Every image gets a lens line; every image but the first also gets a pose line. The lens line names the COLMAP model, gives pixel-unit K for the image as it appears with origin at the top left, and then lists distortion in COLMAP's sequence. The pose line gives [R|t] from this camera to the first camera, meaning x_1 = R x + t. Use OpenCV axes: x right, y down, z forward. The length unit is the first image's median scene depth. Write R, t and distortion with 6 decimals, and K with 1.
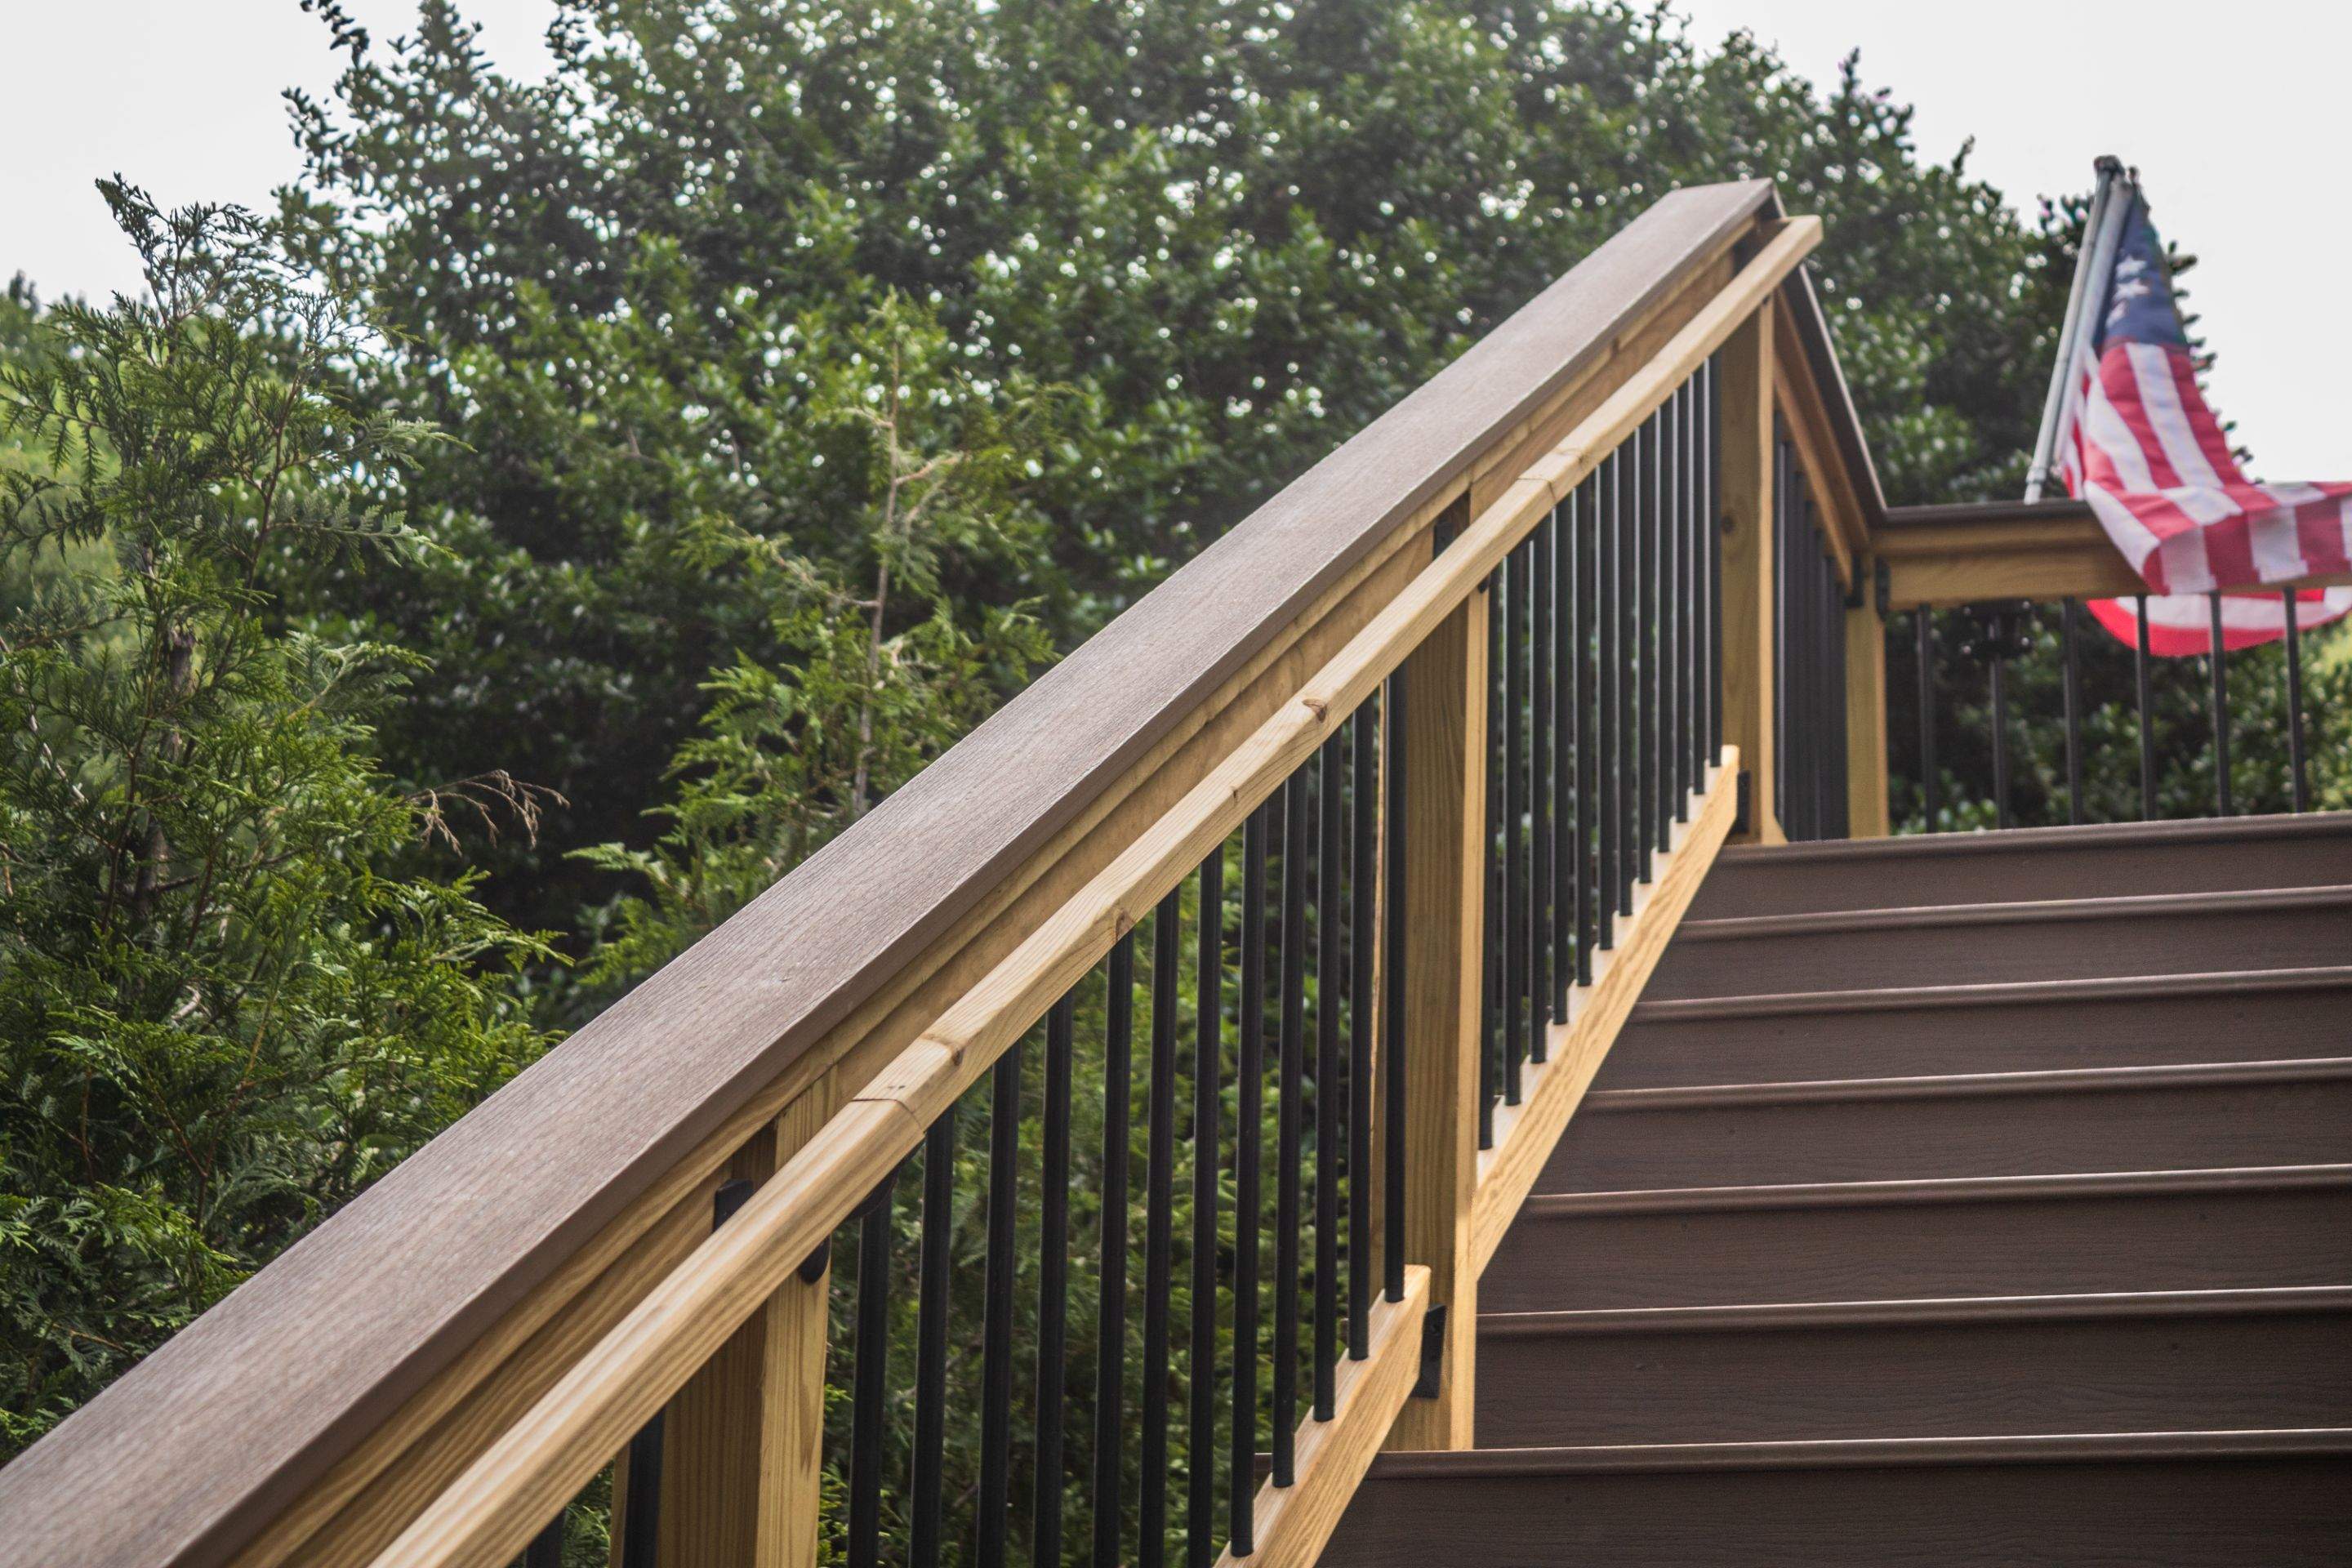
lens RADIAL K [[4227.4, 0, 1252.9], [0, 4227.4, 777.4], [0, 0, 1]] dist [-0.023217, 0.182442]
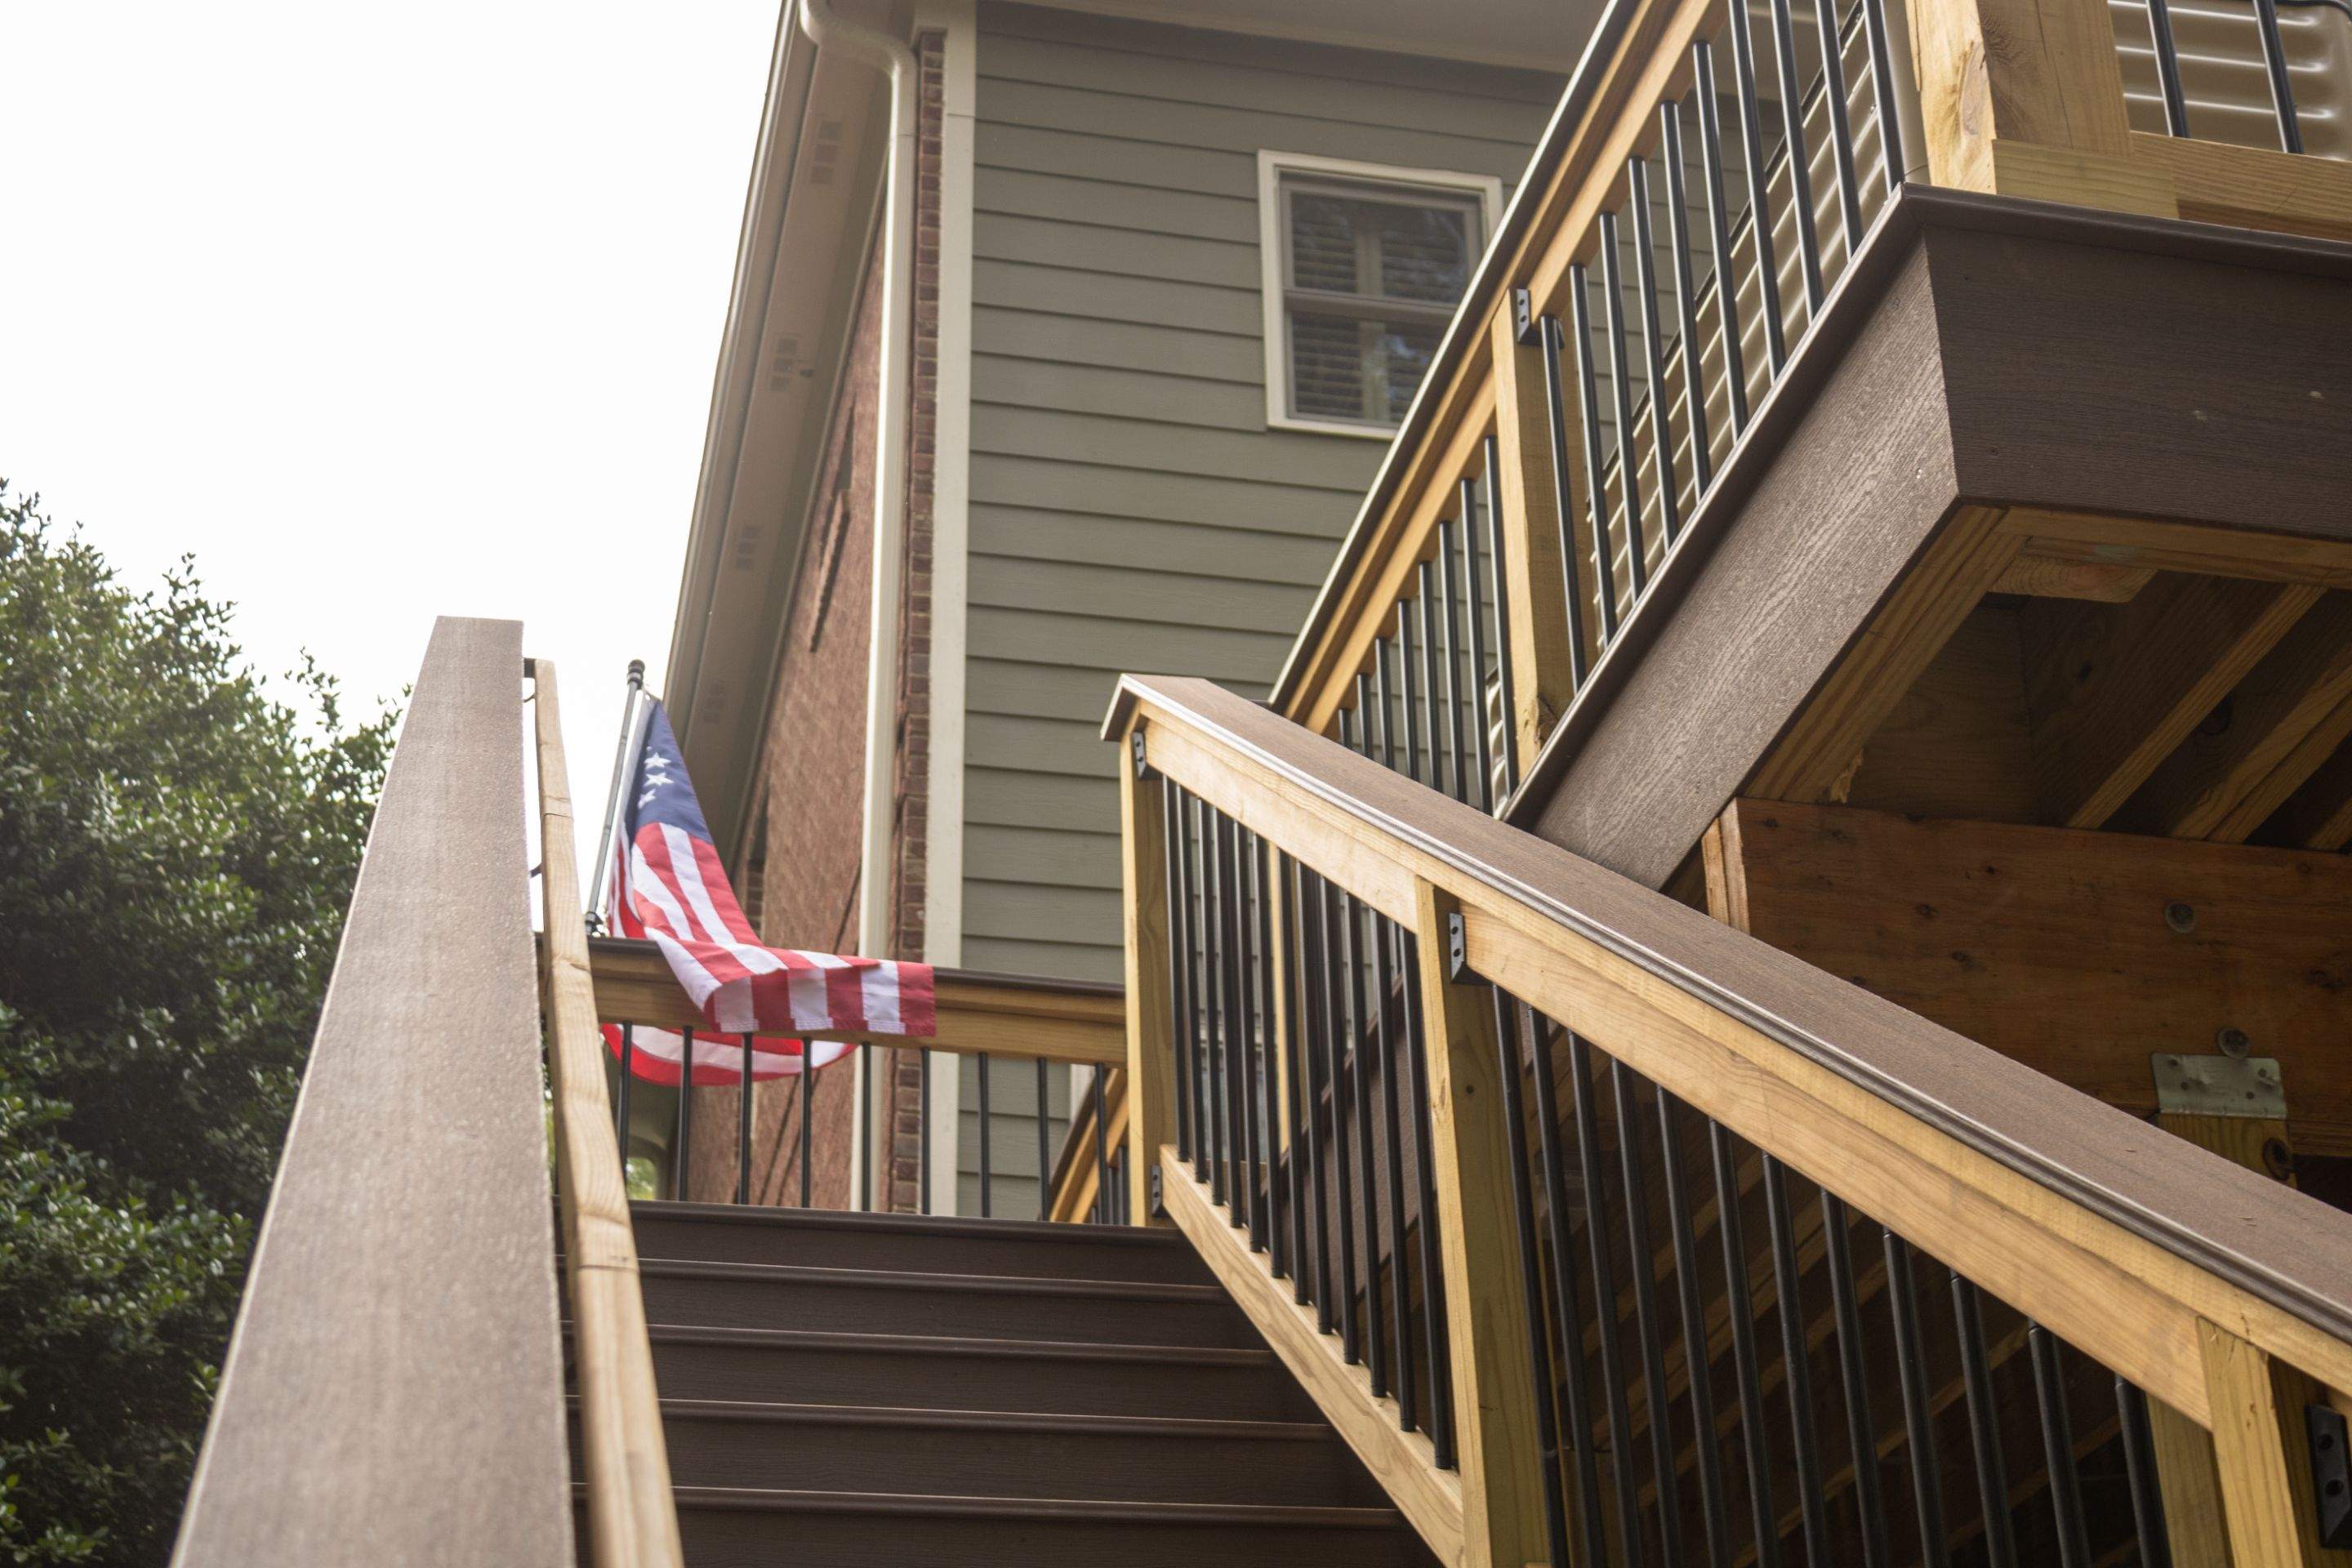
lens RADIAL K [[3396.9, 0, 1176.0], [0, 3396.9, 784.0], [0, 0, 1]] dist [-0.052720, 0.015598]
pose [[0.875780, 0.165280, 0.453533, -0.044024], [-0.104103, 0.982115, -0.156885, 0.009612], [-0.471352, 0.090183, 0.877322, 0.034945]]
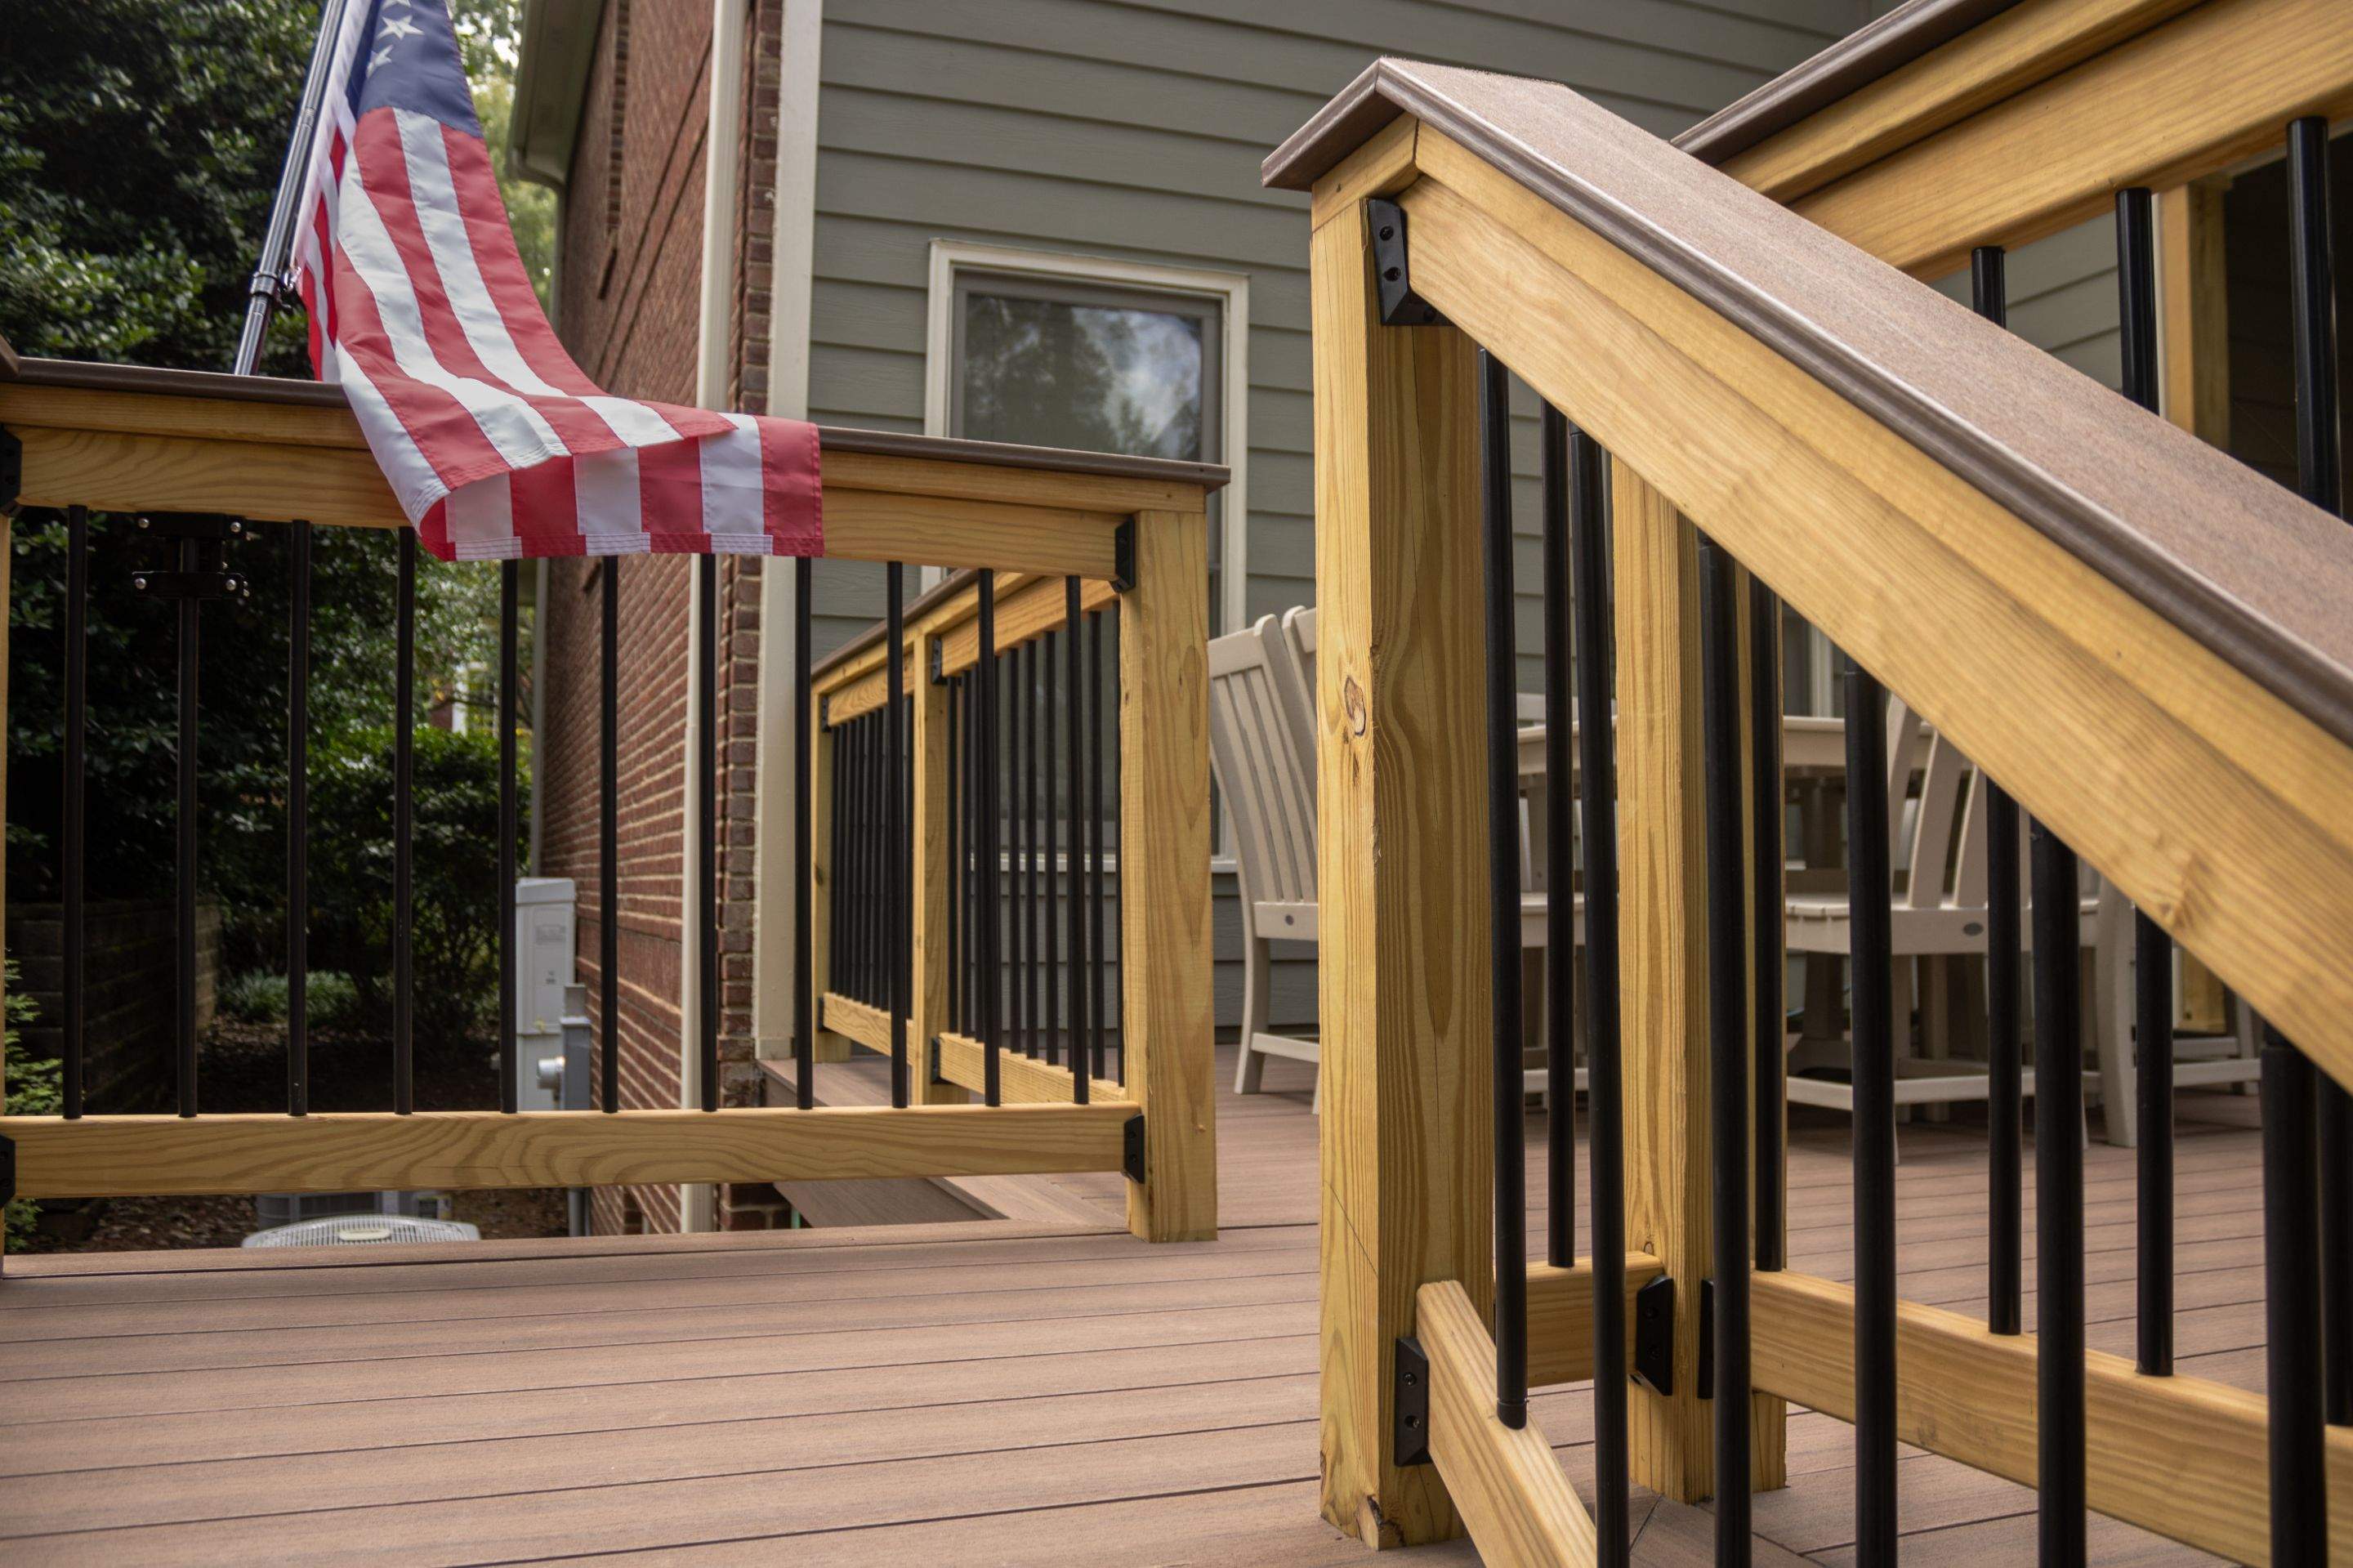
lens RADIAL K [[1988.4, 0, 1176.5], [0, 1988.4, 784.0], [0, 0, 1]] dist [-0.172033, 0.164604]
pose [[0.796301, -0.011779, 0.604786, 0.044654], [-0.173439, 0.953386, 0.246930, -0.040487], [-0.579503, -0.301524, 0.757139, 0.256874]]
